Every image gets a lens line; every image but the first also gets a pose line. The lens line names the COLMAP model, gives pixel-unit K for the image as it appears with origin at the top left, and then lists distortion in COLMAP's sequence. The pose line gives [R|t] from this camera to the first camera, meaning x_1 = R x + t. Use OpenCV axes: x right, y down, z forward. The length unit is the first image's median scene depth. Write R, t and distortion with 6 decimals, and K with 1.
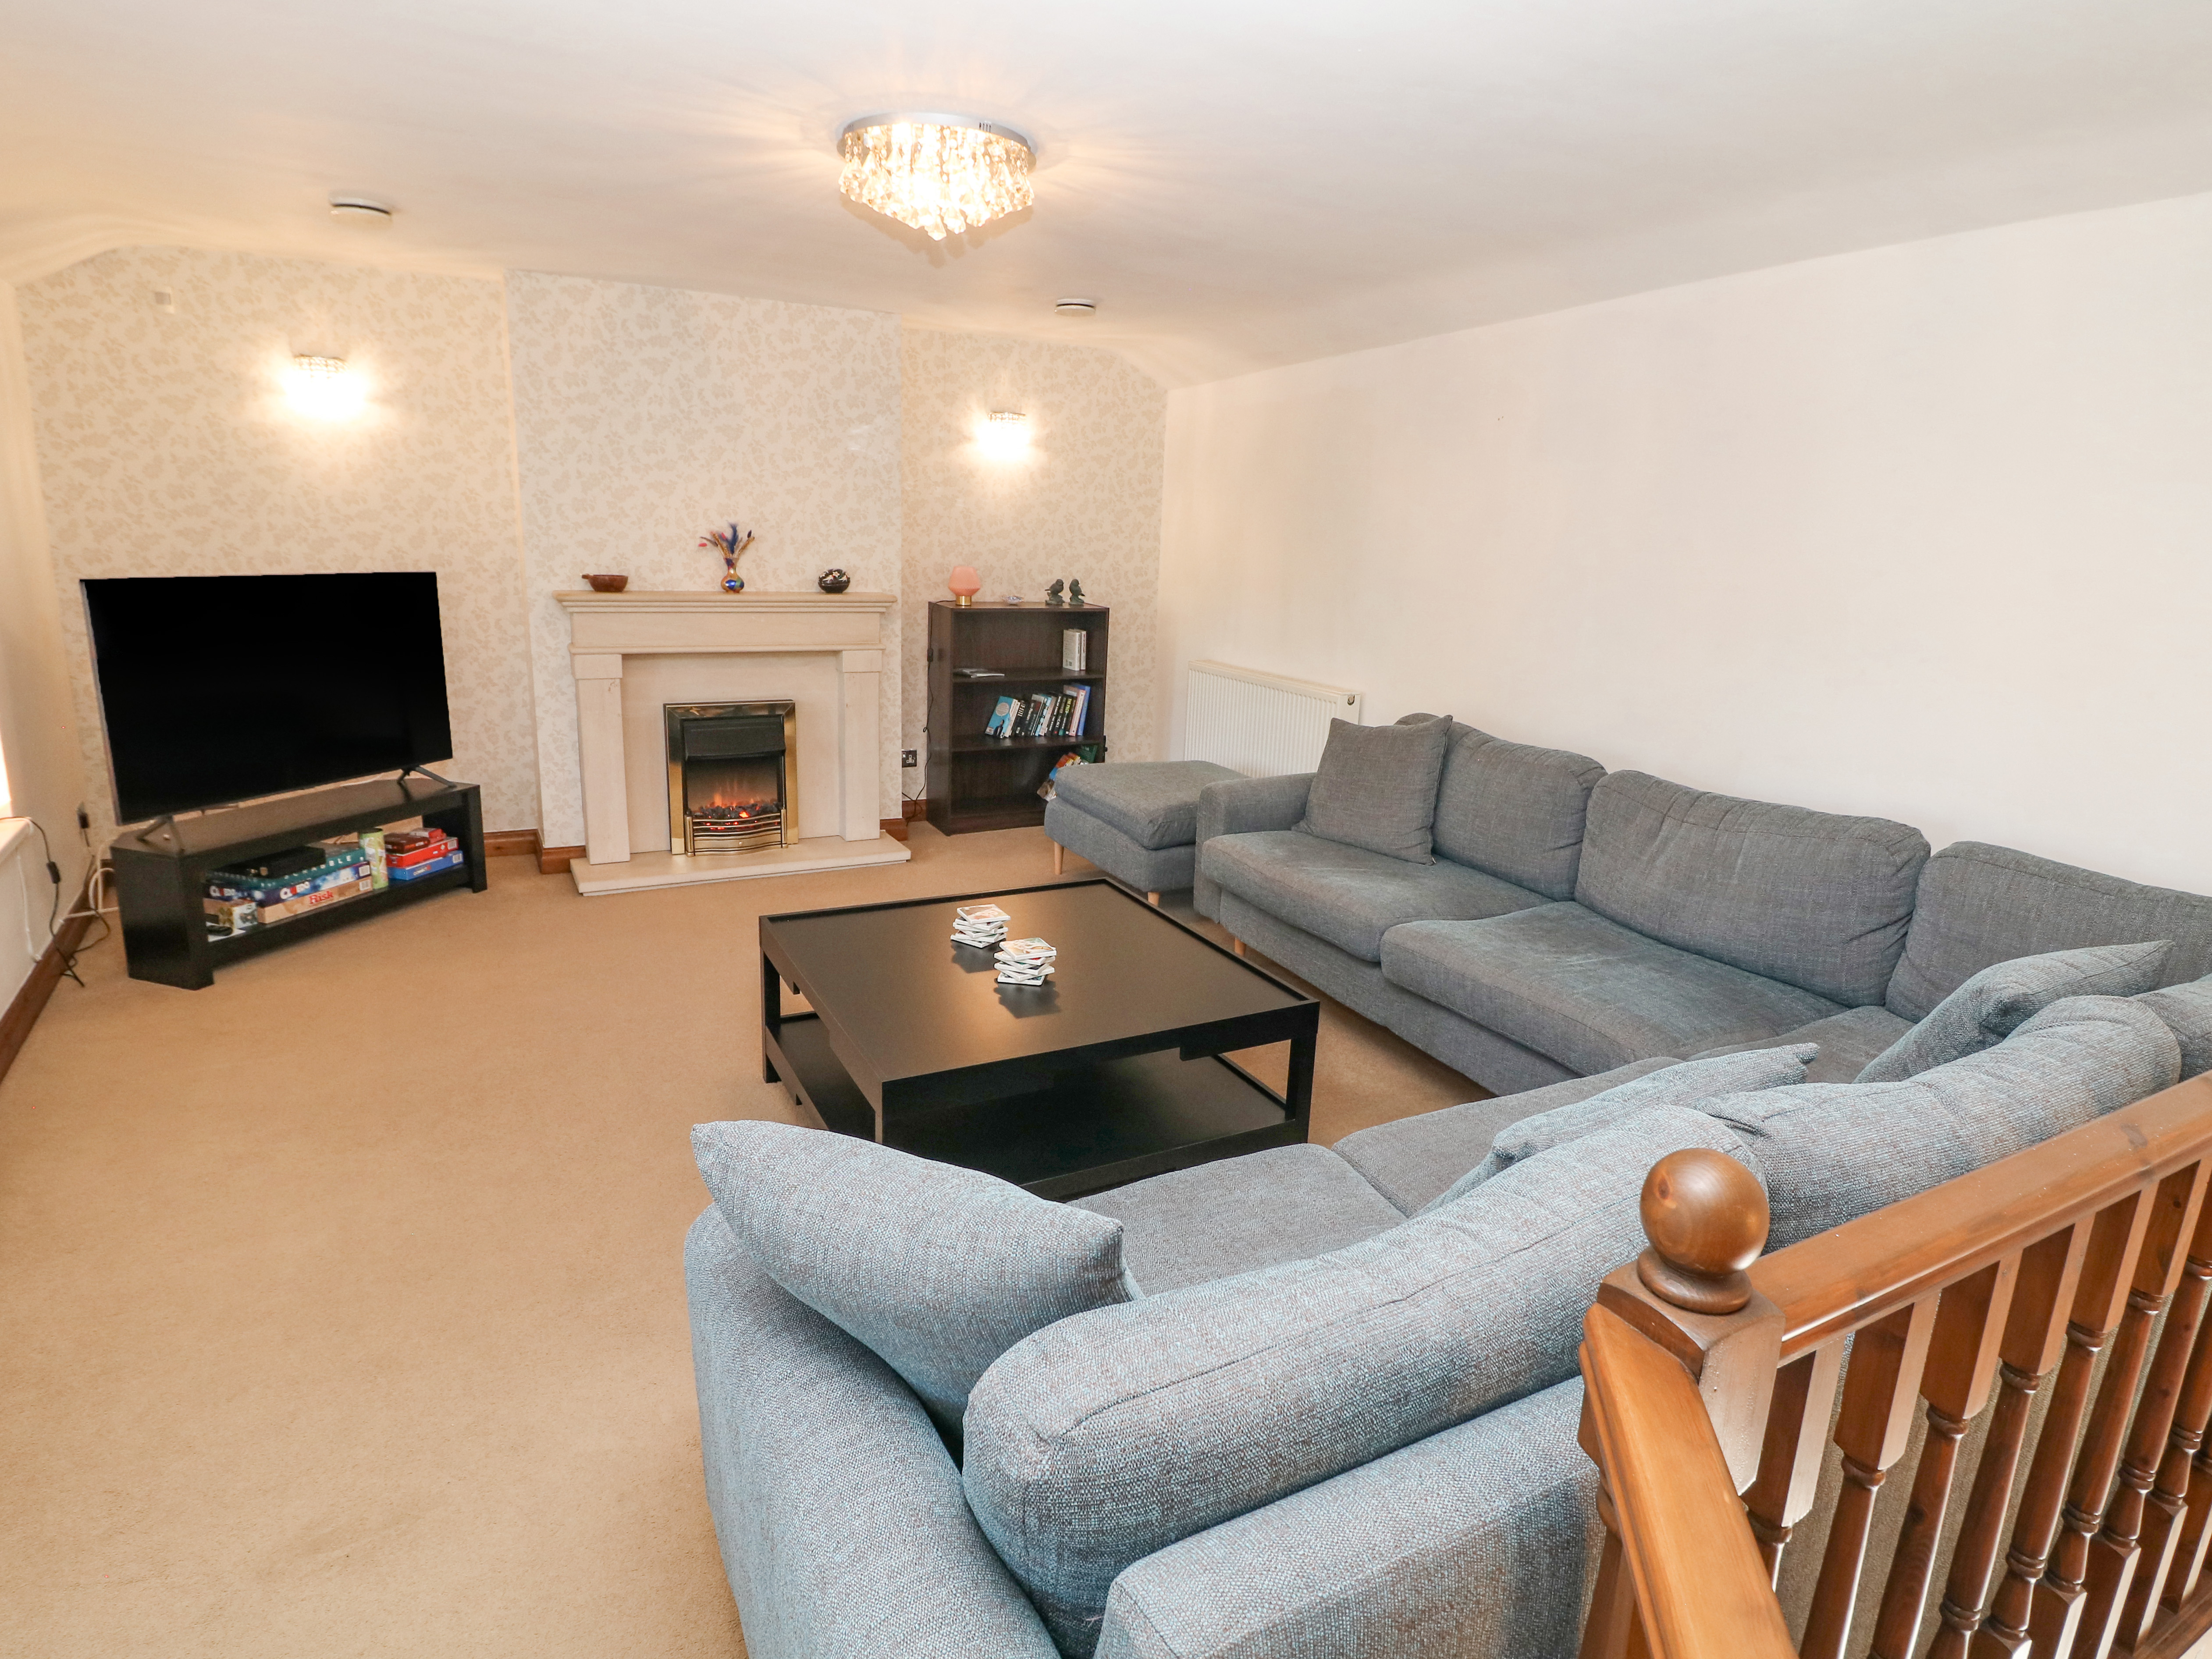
lens RADIAL K [[1217.1, 0, 1106.0], [0, 1217.1, 829.5], [0, 0, 1]] dist [0.000640, -0.015855]
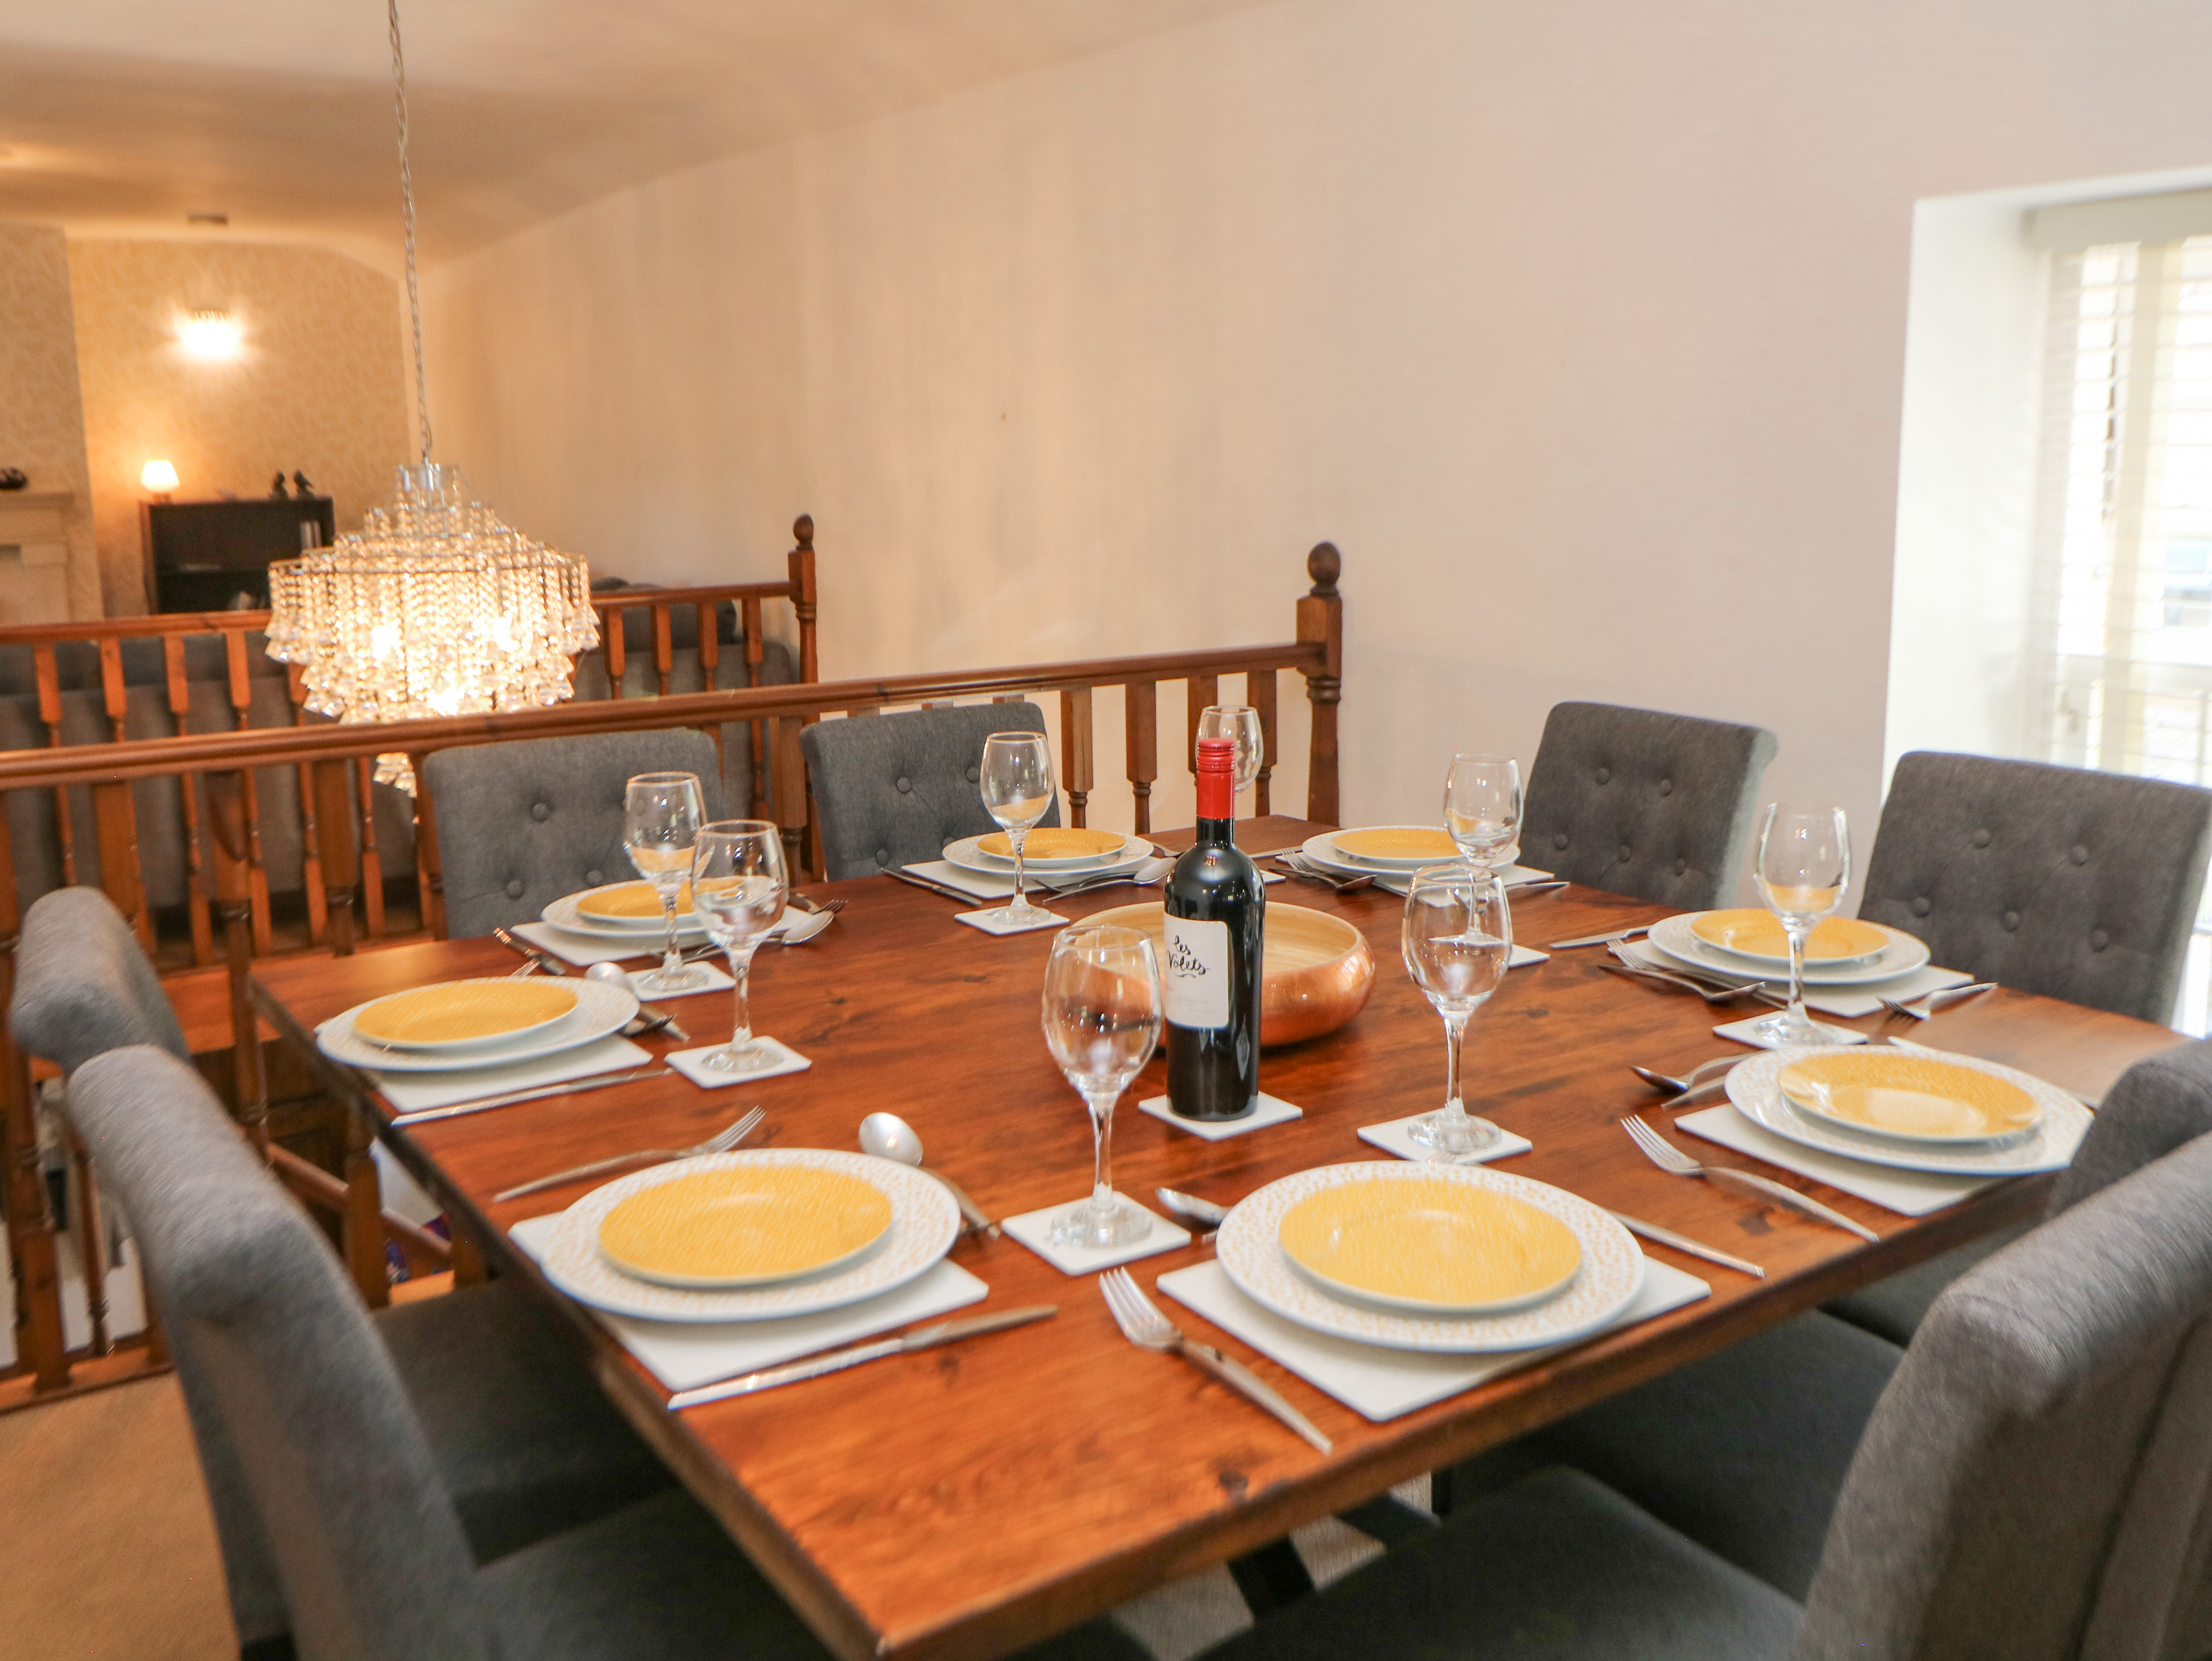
lens RADIAL K [[1931.6, 0, 1145.0], [0, 1931.6, 779.9], [0, 0, 1]] dist [0.000779, -0.002049]
pose [[0.990914, -0.070140, 0.114763, 0.528442], [0.077758, 0.994960, -0.063304, 0.230498], [-0.109745, 0.071653, 0.991374, -0.726074]]
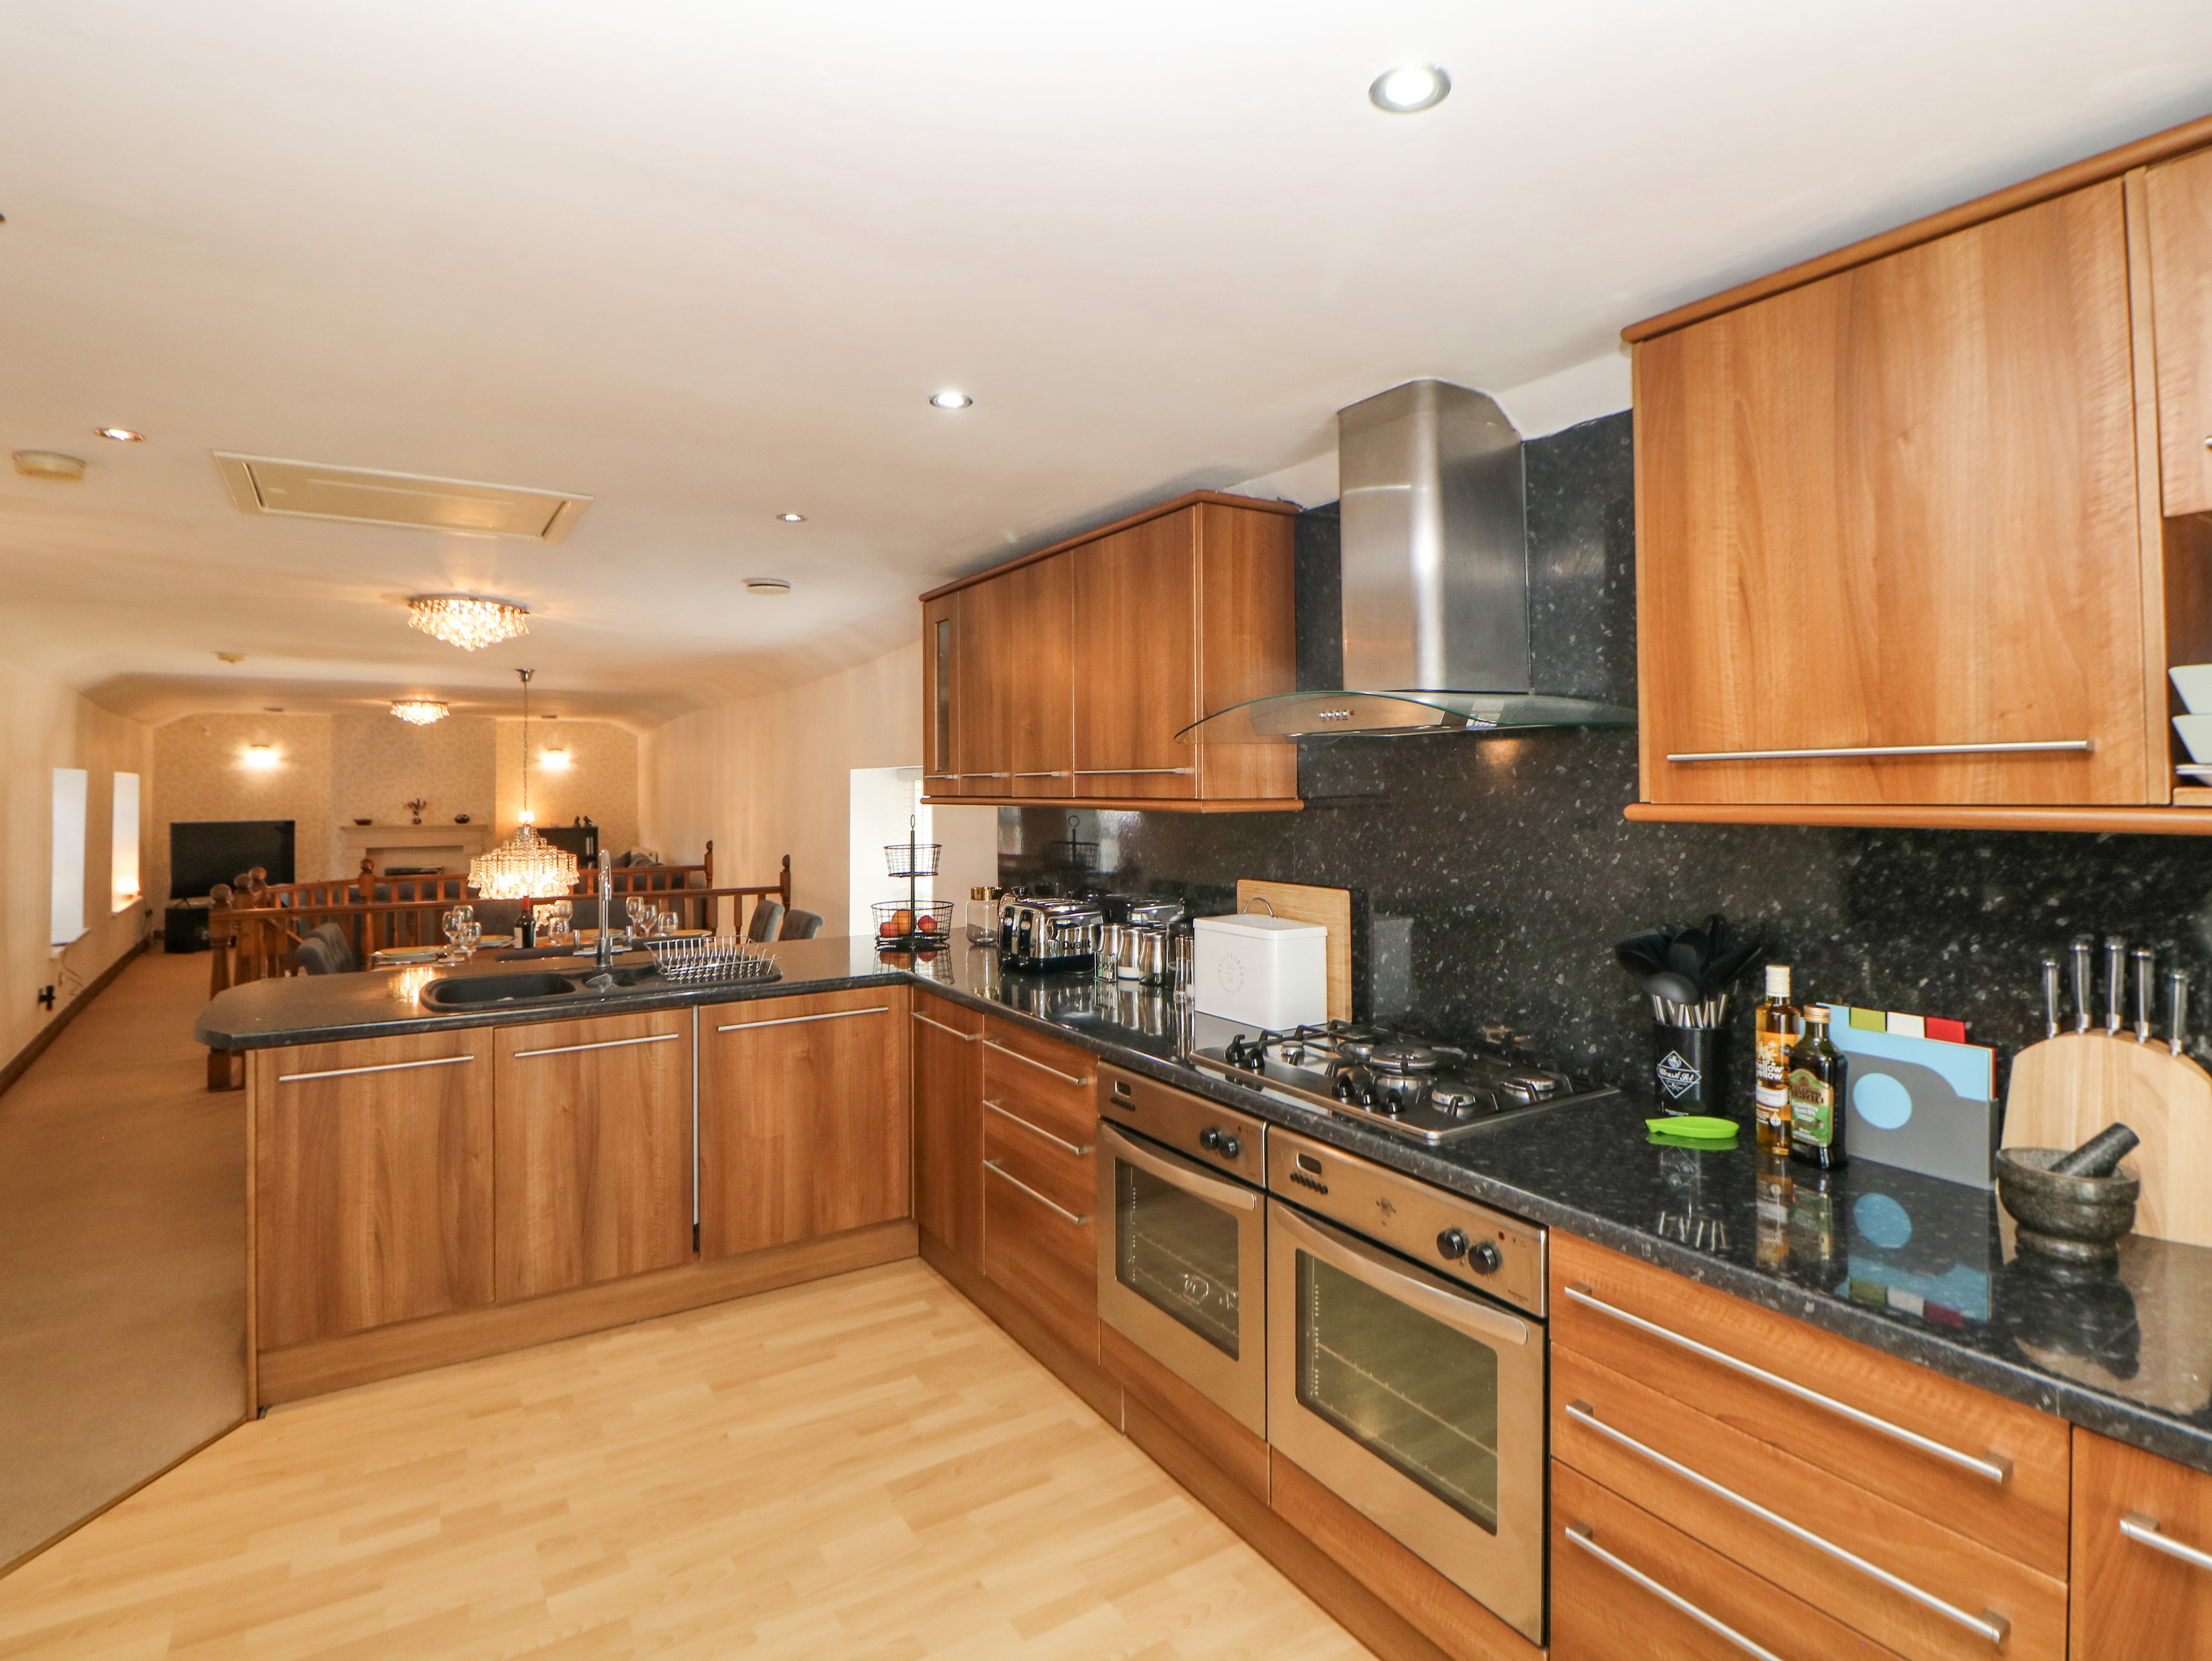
lens RADIAL K [[1130.0, 0, 1119.7], [0, 1130.0, 775.7], [0, 0, 1]] dist [-0.008035, -0.011077]
pose [[0.996272, -0.040311, 0.076273, 0.957905], [0.058074, 0.967170, -0.247404, 0.365603], [-0.063796, 0.250911, 0.965906, -1.366582]]
